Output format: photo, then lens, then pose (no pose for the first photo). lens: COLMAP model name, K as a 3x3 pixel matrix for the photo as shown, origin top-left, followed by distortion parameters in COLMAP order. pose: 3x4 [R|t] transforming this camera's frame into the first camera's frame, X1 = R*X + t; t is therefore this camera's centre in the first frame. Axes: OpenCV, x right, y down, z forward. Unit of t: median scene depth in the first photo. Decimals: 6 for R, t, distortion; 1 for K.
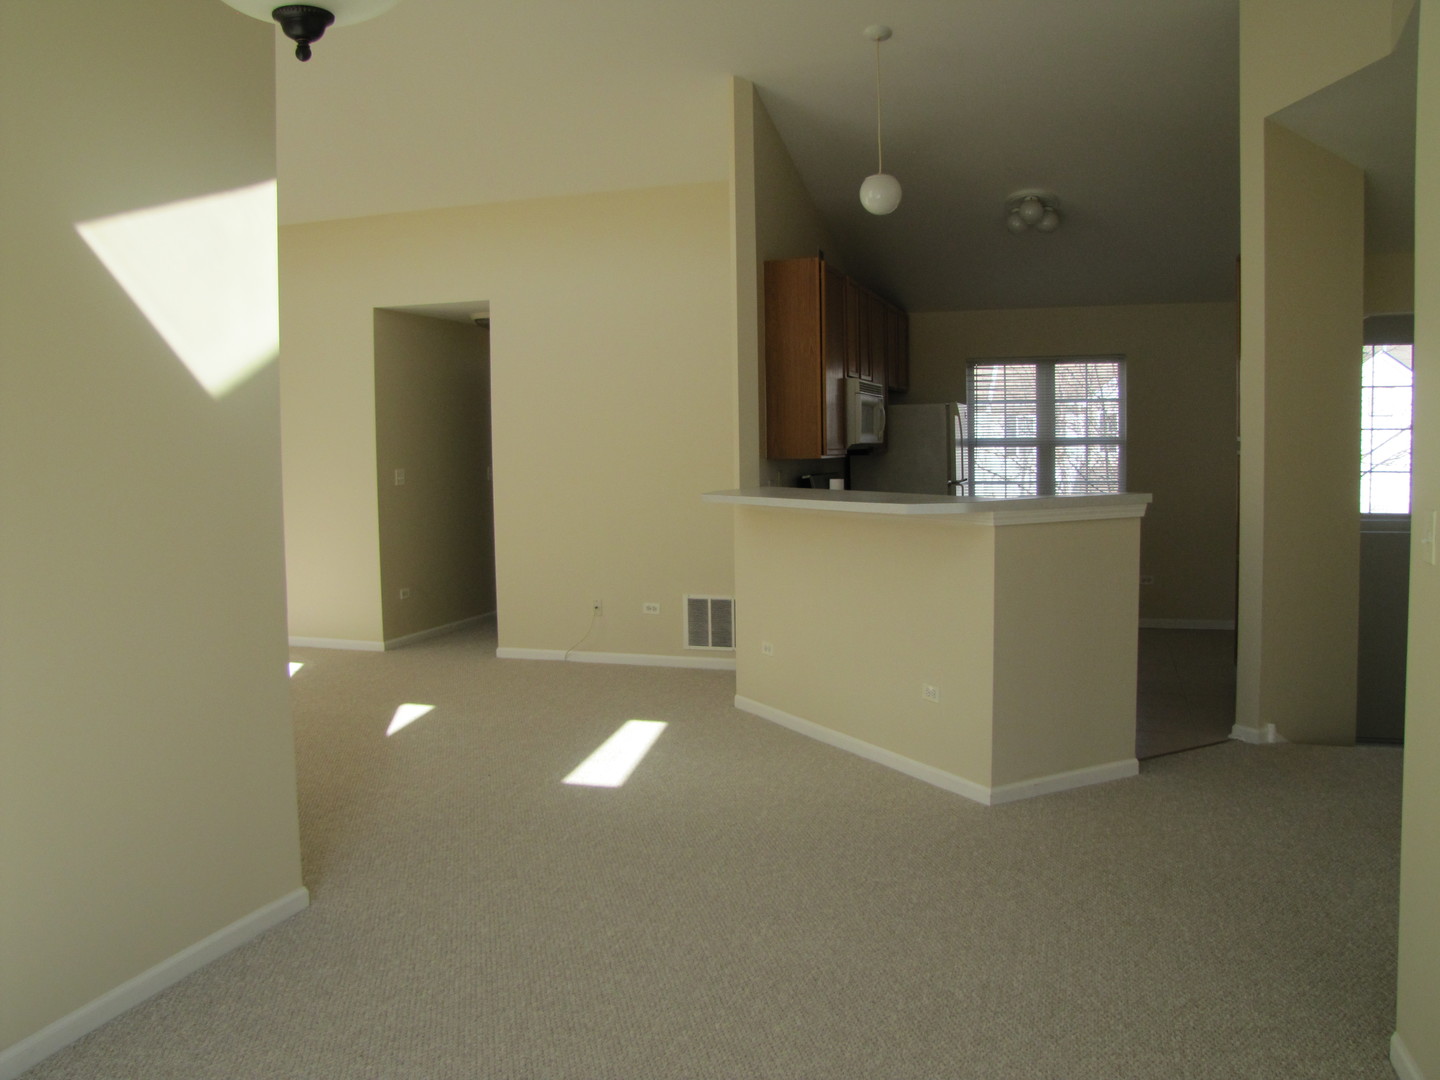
lens RADIAL K [[1208.5, 0, 714.4], [0, 1208.5, 530.0], [0, 0, 1]] dist [-0.152150, 0.128425]
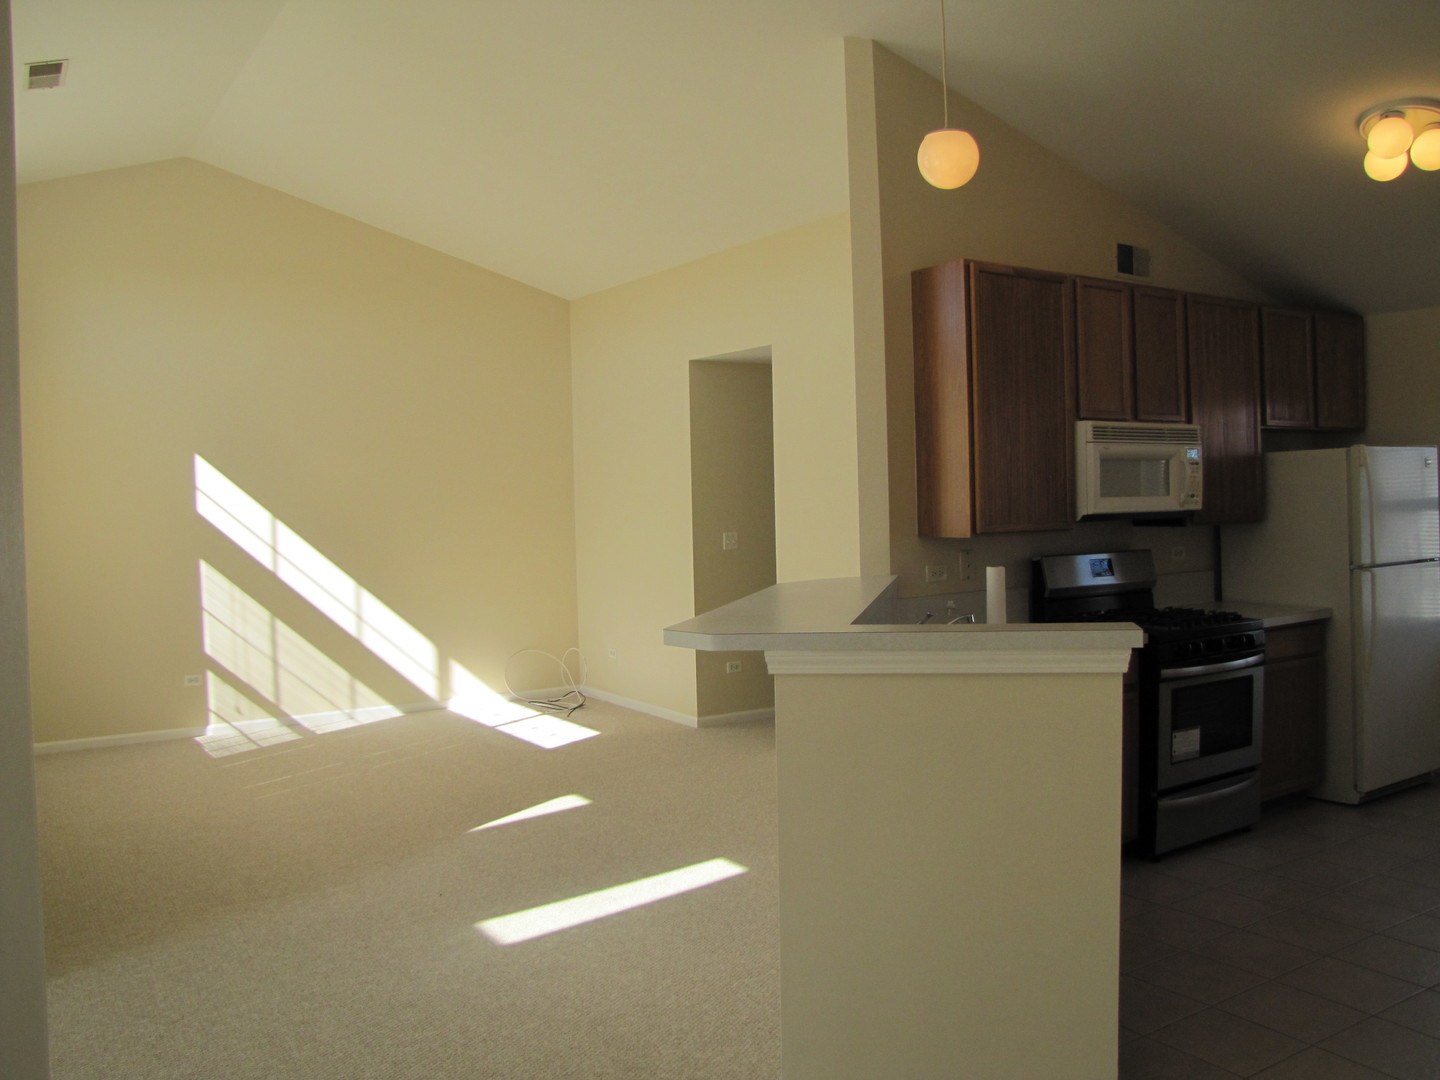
lens RADIAL K [[1208.5, 0, 711.5], [0, 1208.5, 535.5], [0, 0, 1]] dist [-0.152150, 0.128425]
pose [[0.774170, 0.016915, -0.632752, 0.393040], [-0.034726, 0.999272, -0.015773, -0.041307], [0.632024, 0.034184, 0.774194, 0.328794]]
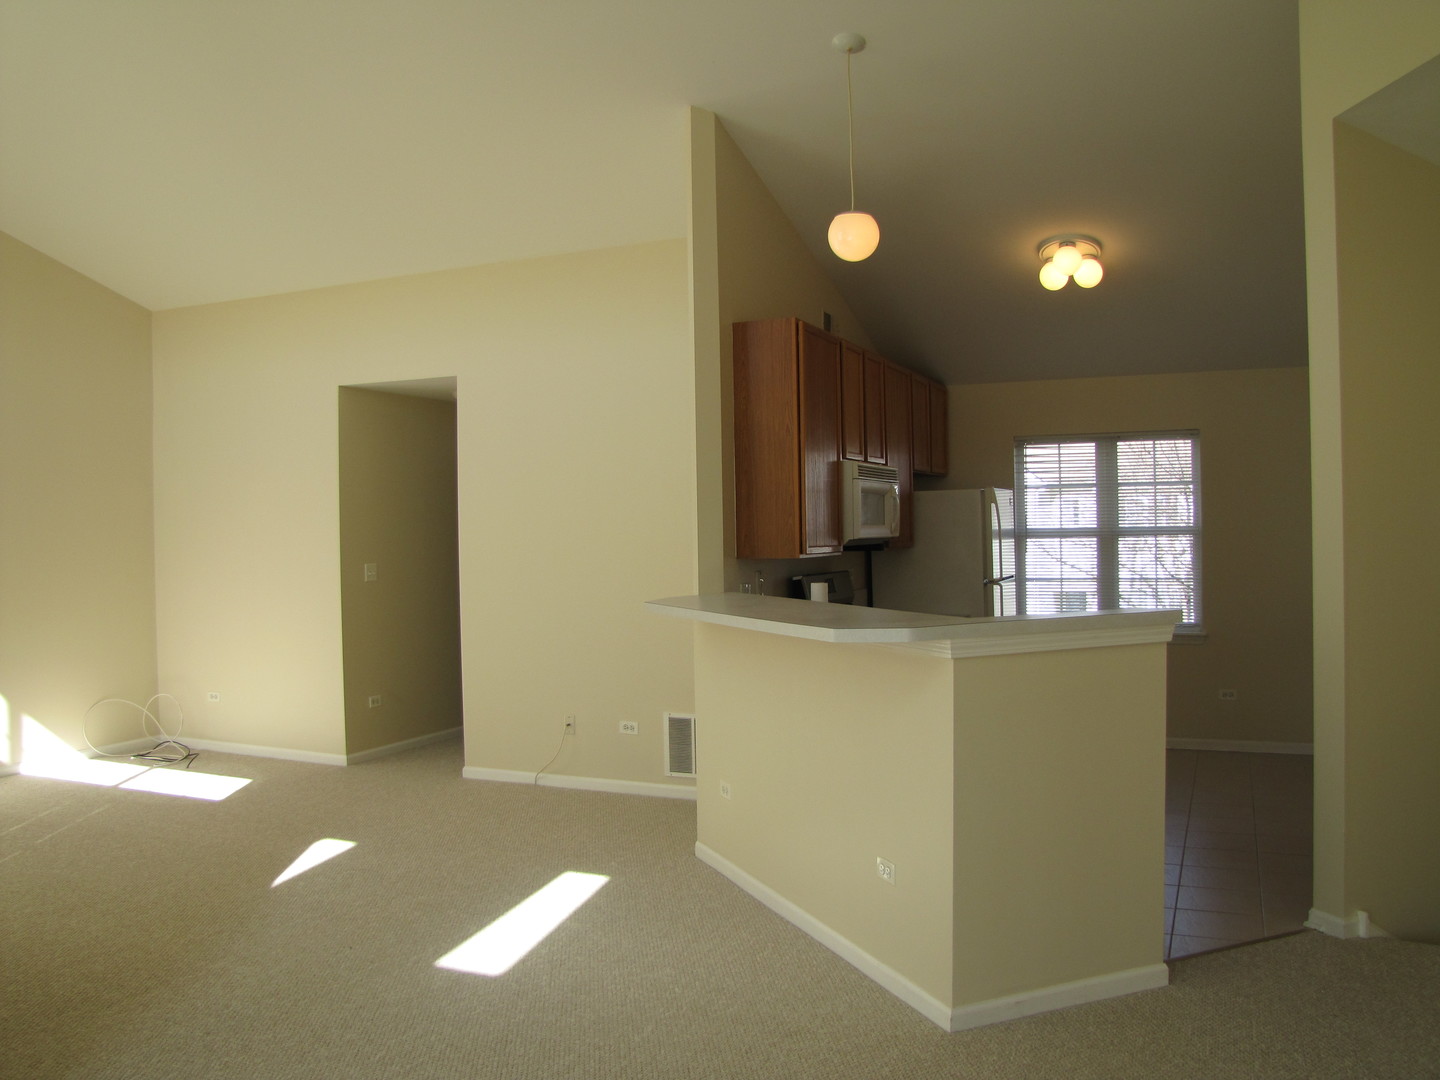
lens RADIAL K [[1208.5, 0, 707.5], [0, 1208.5, 540.8], [0, 0, 1]] dist [-0.152150, 0.128425]
pose [[0.994518, 0.000033, -0.104569, 0.105204], [-0.006195, 0.998262, -0.058609, -0.020599], [0.104385, 0.058935, 0.992789, 0.157949]]
